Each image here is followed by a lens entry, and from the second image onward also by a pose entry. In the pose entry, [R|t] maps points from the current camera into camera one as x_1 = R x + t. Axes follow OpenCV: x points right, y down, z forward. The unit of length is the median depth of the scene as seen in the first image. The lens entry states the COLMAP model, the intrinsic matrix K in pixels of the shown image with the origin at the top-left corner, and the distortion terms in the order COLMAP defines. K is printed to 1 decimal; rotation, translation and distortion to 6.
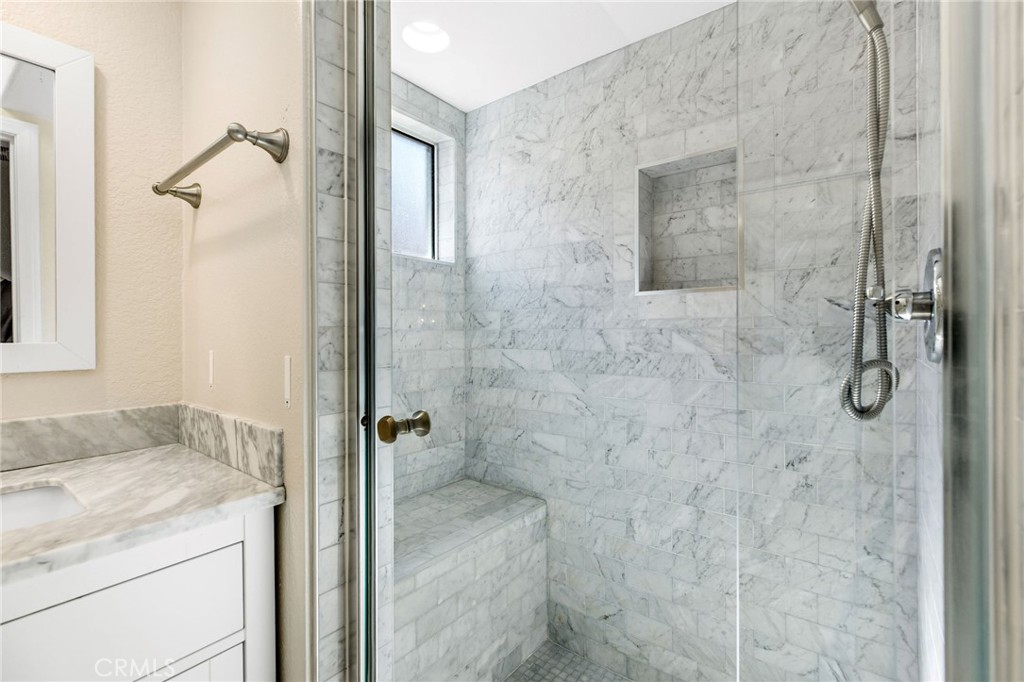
lens RADIAL K [[461.9, 0, 510.4], [0, 461.9, 338.5], [0, 0, 1]] dist [0.007121, -0.002712]
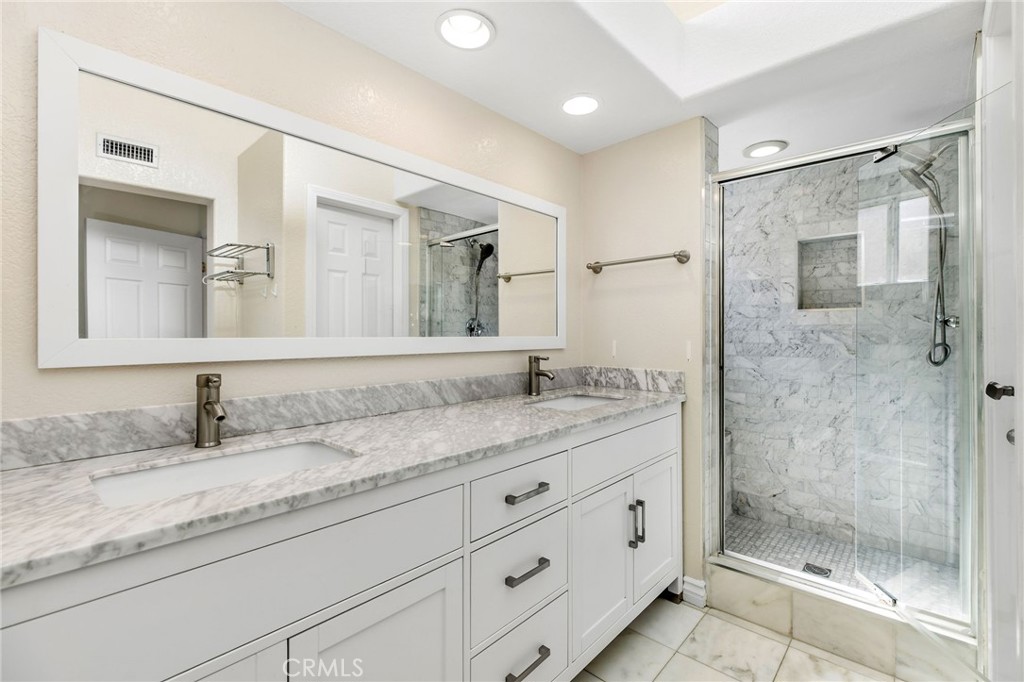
lens RADIAL K [[461.9, 0, 512.1], [0, 461.9, 338.1], [0, 0, 1]] dist [0.007121, -0.002712]
pose [[0.997436, 0.001791, -0.071537, -0.718690], [-0.001902, 0.999997, -0.001482, 0.013863], [0.071534, 0.001615, 0.997437, -0.890991]]
